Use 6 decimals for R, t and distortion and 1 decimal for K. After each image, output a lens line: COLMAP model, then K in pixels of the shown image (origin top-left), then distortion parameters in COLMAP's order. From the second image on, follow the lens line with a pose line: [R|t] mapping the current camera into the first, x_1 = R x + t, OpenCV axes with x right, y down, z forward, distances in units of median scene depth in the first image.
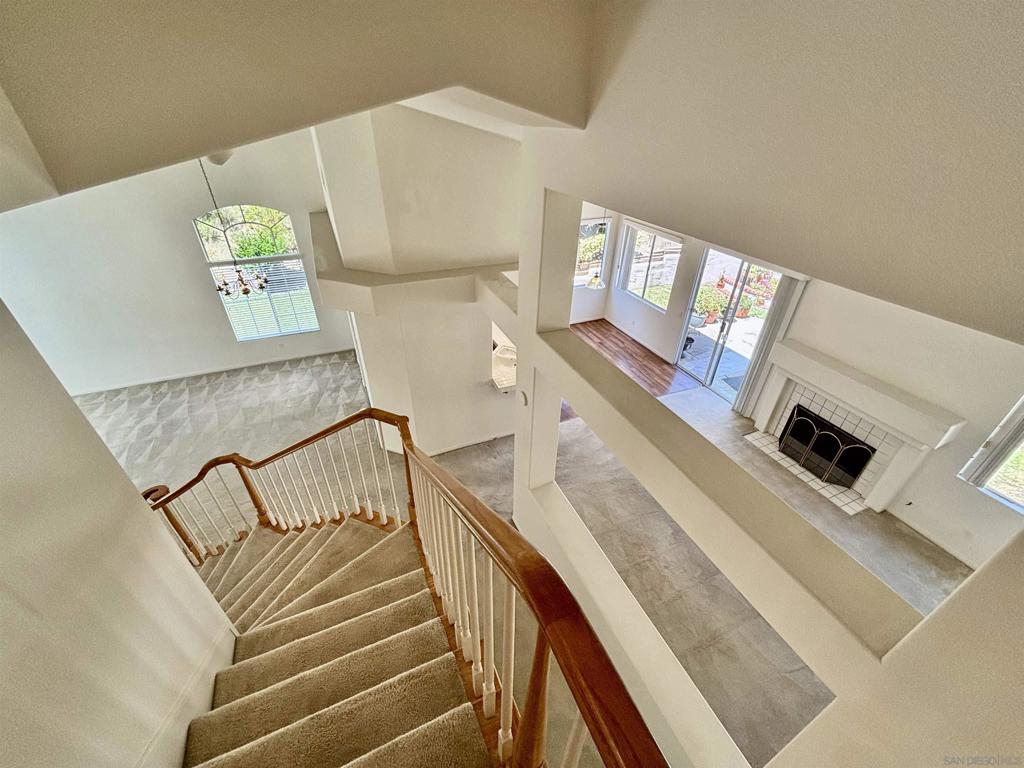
lens RADIAL K [[412.7, 0, 512.0], [0, 412.7, 384.0], [0, 0, 1]] dist [0.001127, 0.000192]
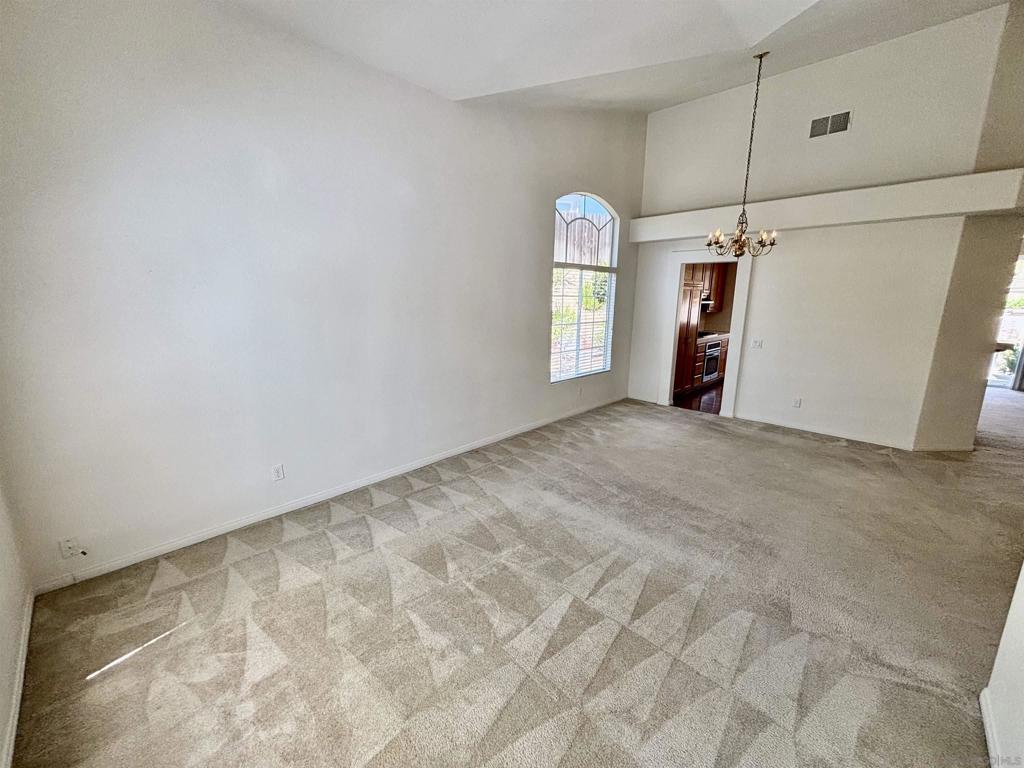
lens RADIAL K [[412.7, 0, 512.0], [0, 412.7, 384.0], [0, 0, 1]] dist [0.001127, 0.000192]
pose [[0.924040, -0.085858, 0.372530, -1.121980], [0.214214, 0.923392, -0.318529, 0.115741], [-0.316642, 0.374134, 0.871643, 0.498921]]
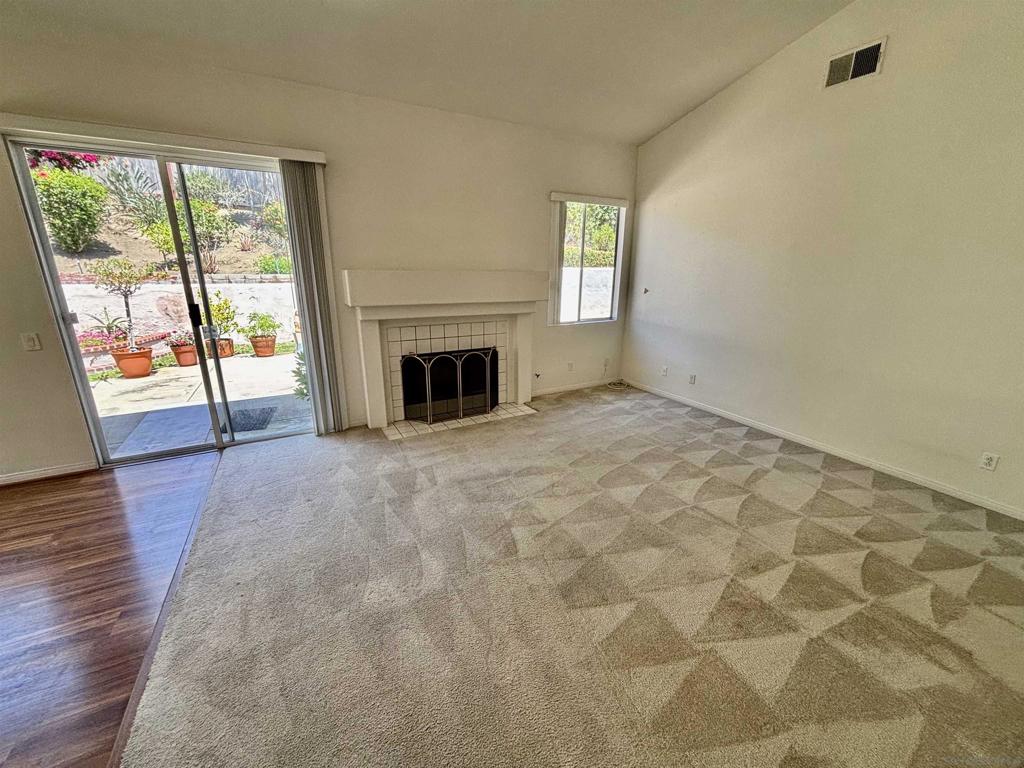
lens RADIAL K [[417.7, 0, 510.4], [0, 417.7, 384.8], [0, 0, 1]] dist [0.011542, 0.000035]
pose [[-0.087223, -0.288851, 0.953393, -0.008249], [0.541057, 0.789843, 0.288800, -0.016615], [-0.836451, 0.541029, 0.087392, 0.737297]]
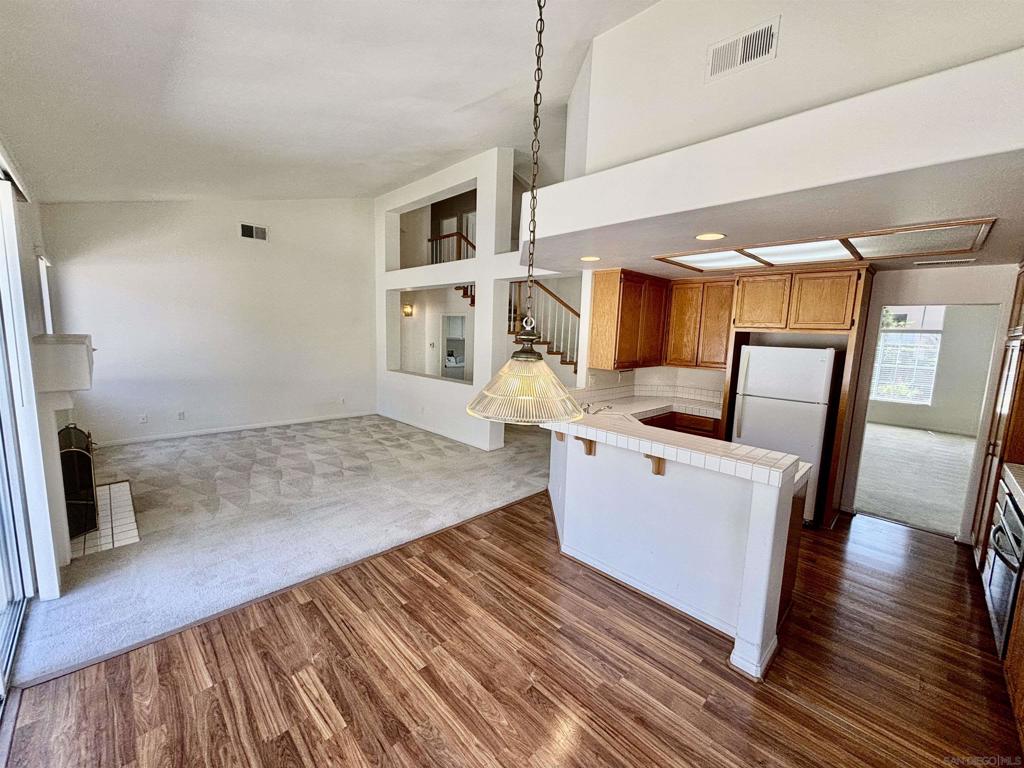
lens RADIAL K [[412.7, 0, 512.0], [0, 412.7, 384.0], [0, 0, 1]] dist [0.001127, 0.000192]
pose [[-0.930087, -0.000764, -0.367340, 0.318231], [-0.241442, 0.754925, 0.609749, -0.412863], [0.276848, 0.655811, -0.702330, 1.310492]]
